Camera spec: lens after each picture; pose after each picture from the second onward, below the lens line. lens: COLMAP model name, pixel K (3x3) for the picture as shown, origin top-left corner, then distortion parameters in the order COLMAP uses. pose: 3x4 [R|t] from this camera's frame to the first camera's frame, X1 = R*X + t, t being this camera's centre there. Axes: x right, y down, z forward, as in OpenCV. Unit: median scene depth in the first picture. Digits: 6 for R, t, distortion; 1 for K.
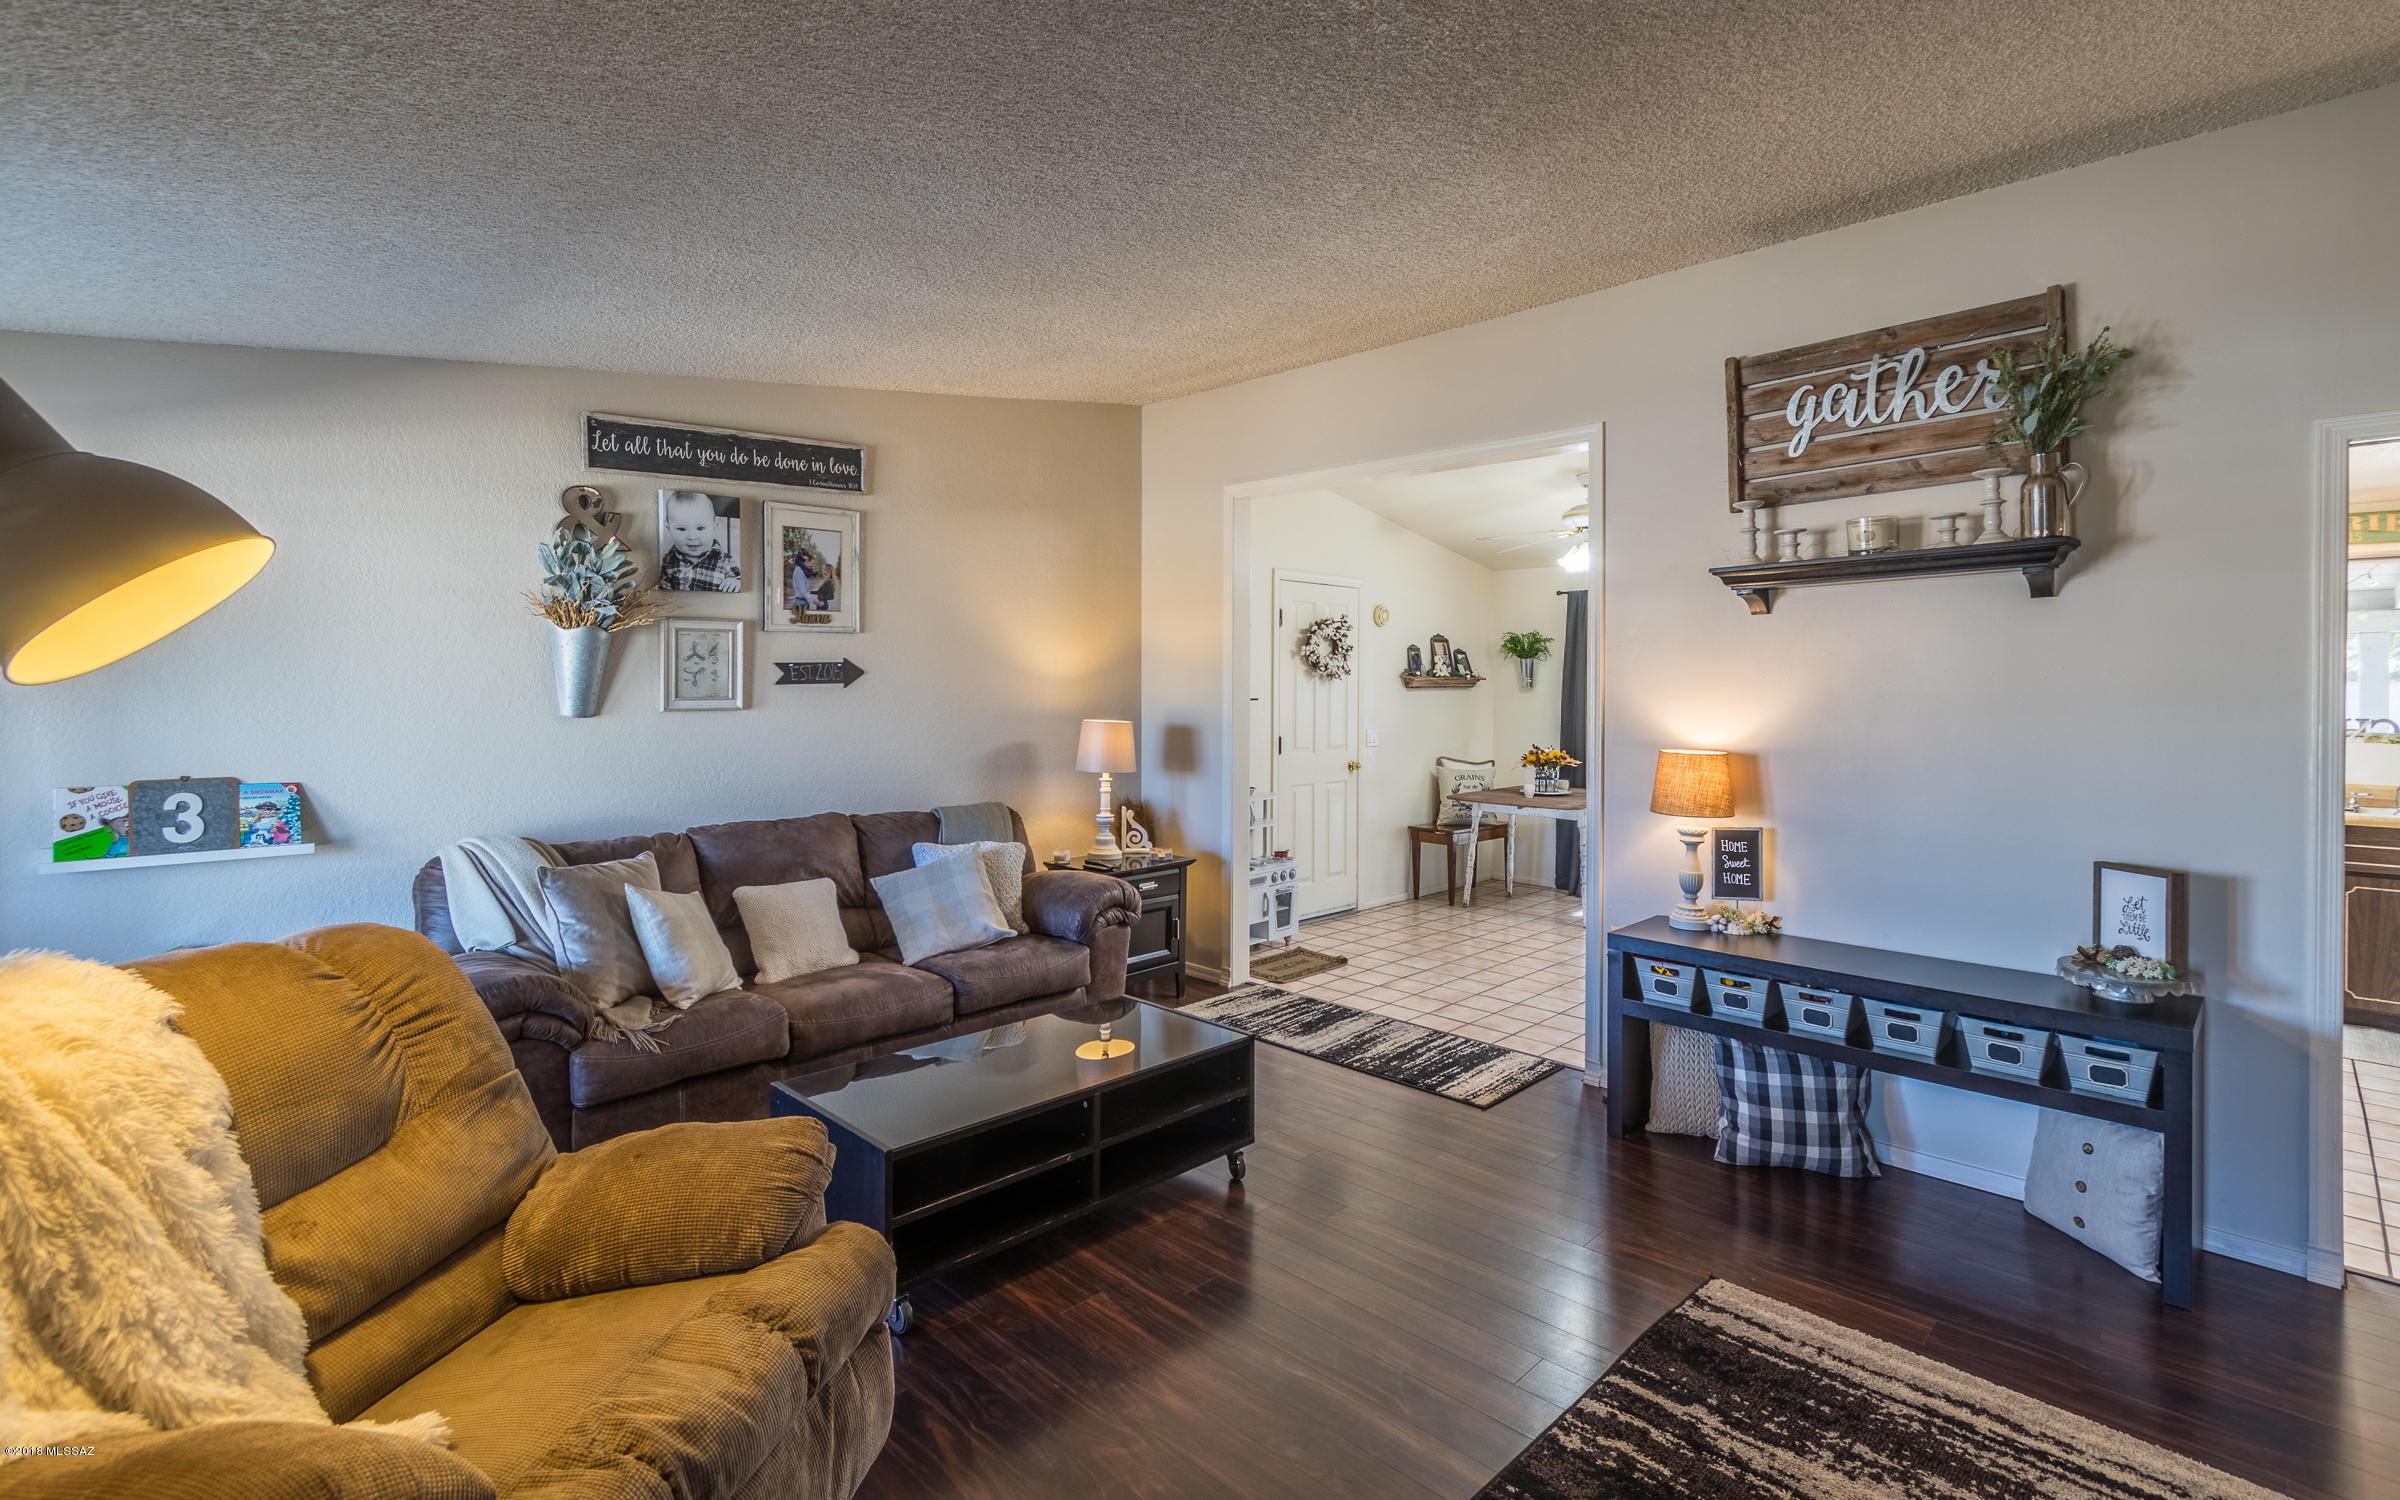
lens RADIAL K [[1115.2, 0, 1266.8], [0, 1115.2, 651.8], [0, 0, 1]] dist [0.005507, 0.002094]
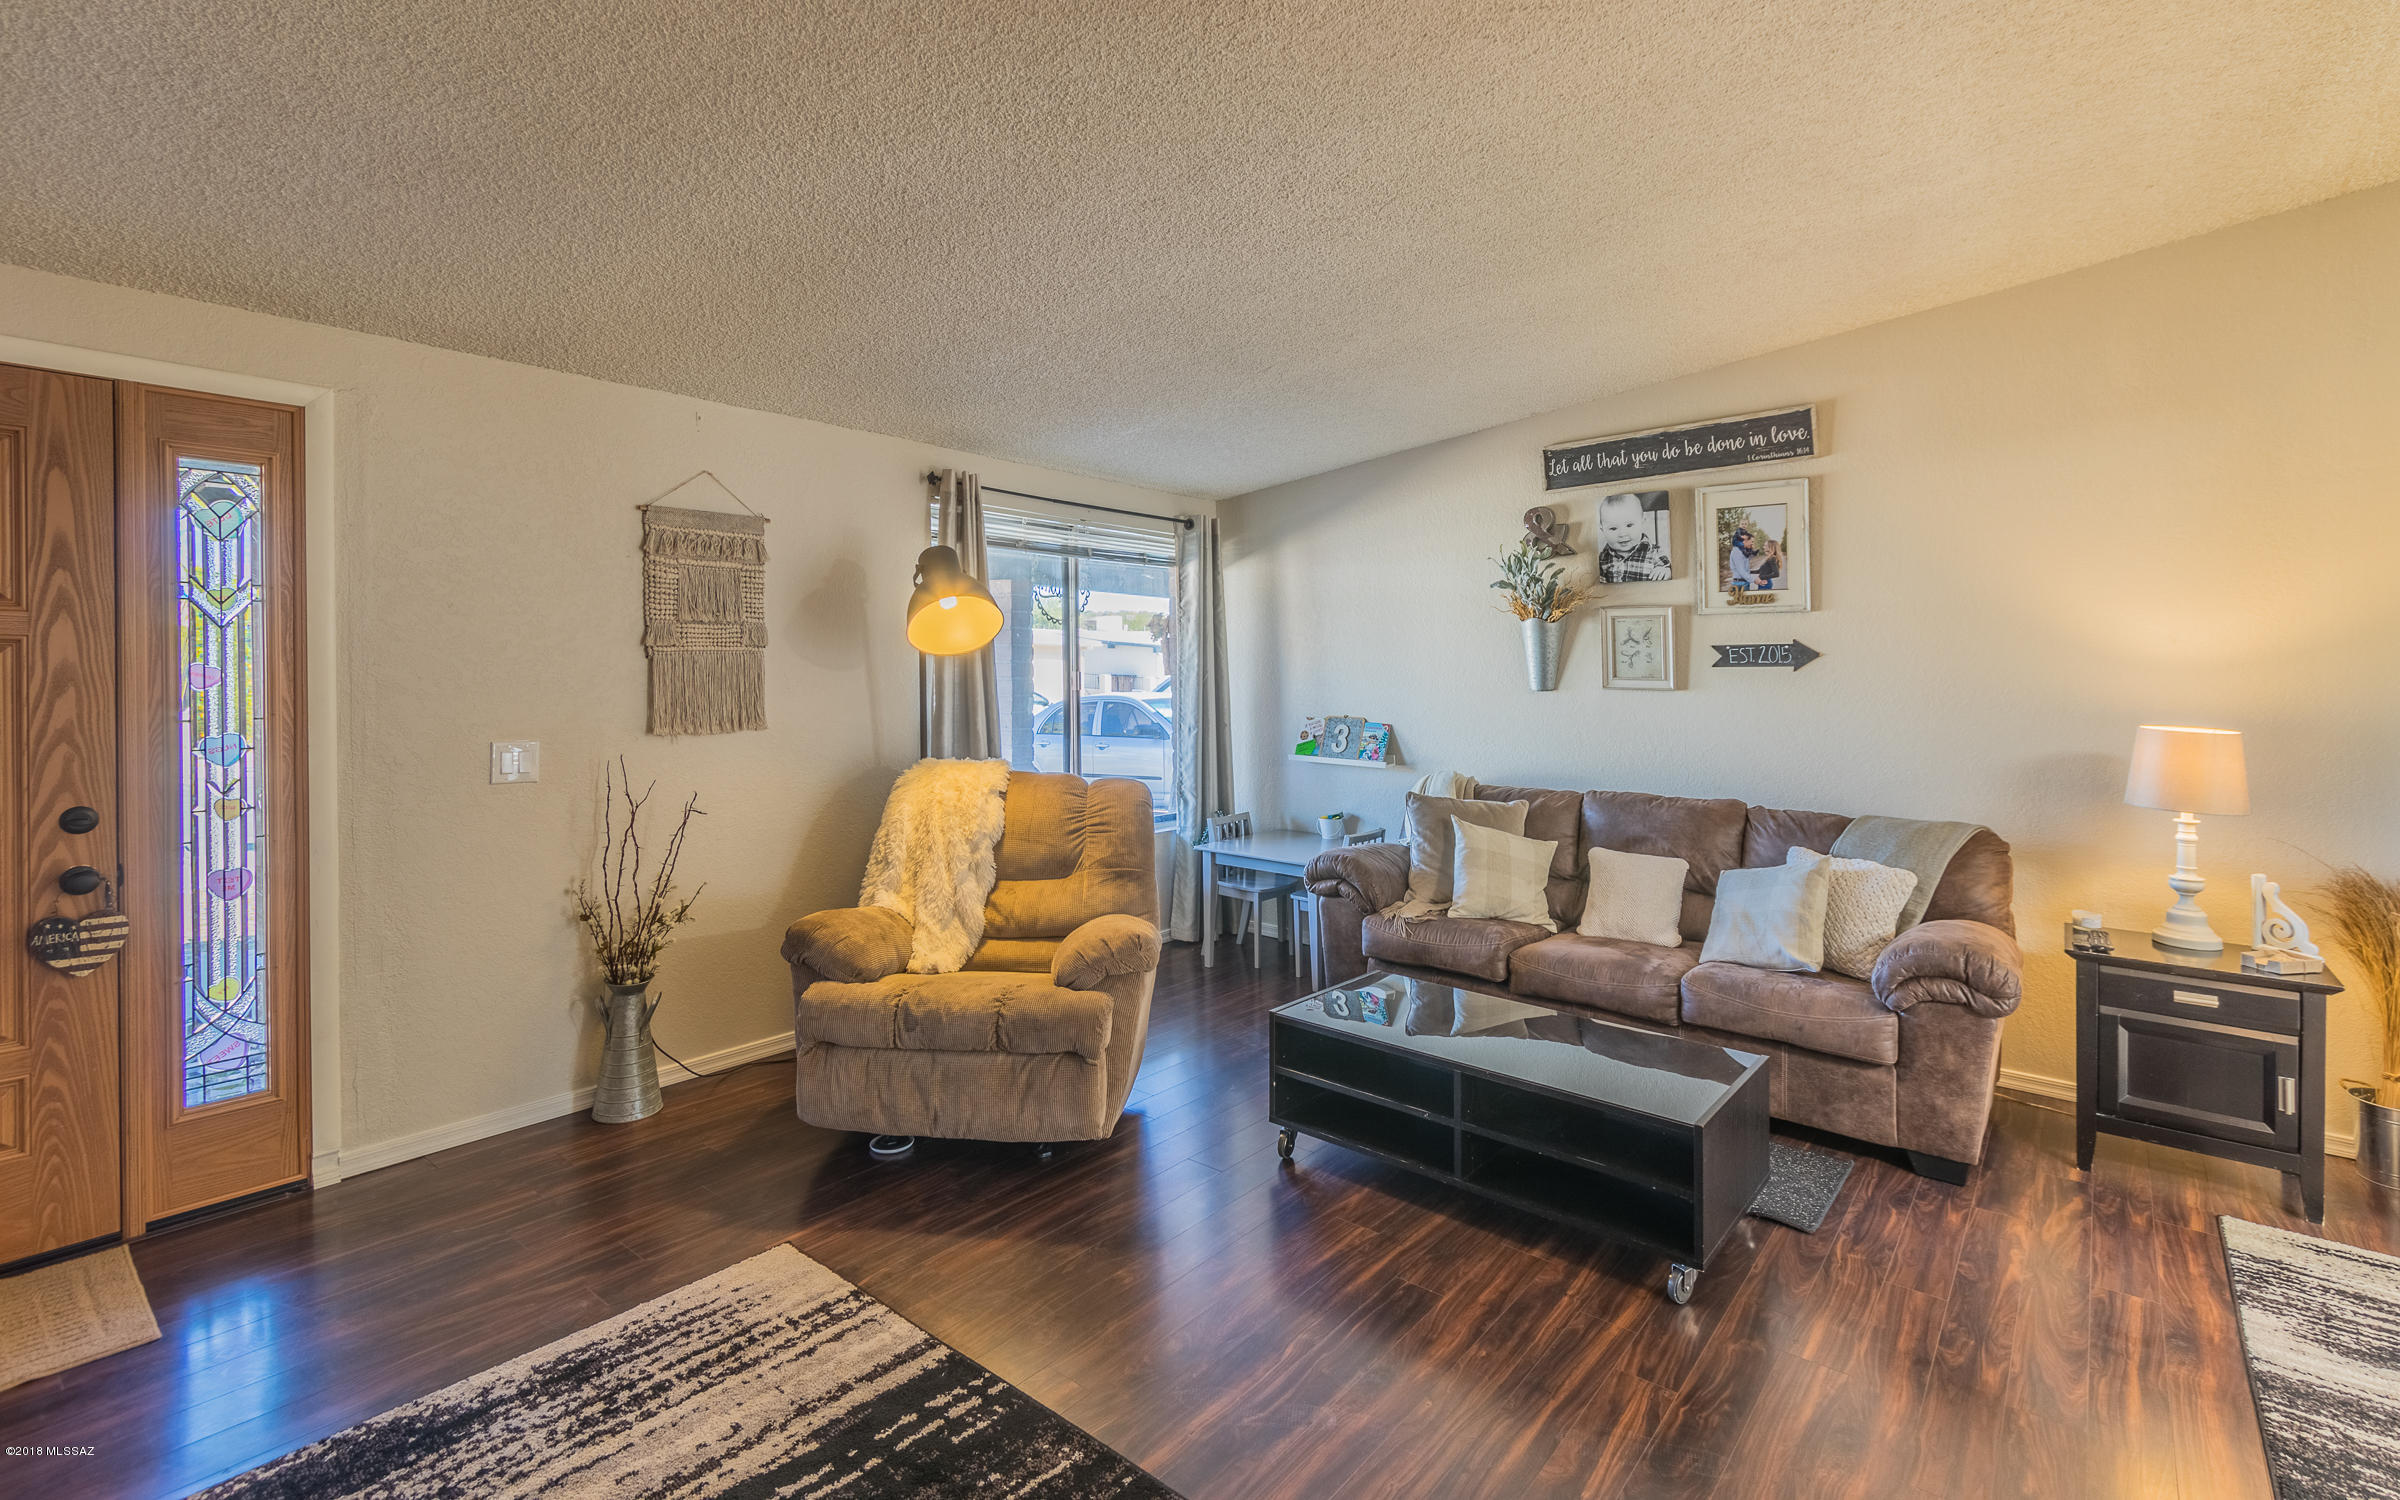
lens RADIAL K [[1115.2, 0, 1183.4], [0, 1115.2, 664.8], [0, 0, 1]] dist [0.005507, 0.002094]
pose [[0.057589, -0.002250, -0.998338, 0.579588], [0.013083, 0.999913, -0.001499, 0.024076], [0.998255, -0.012975, 0.057613, 0.495826]]
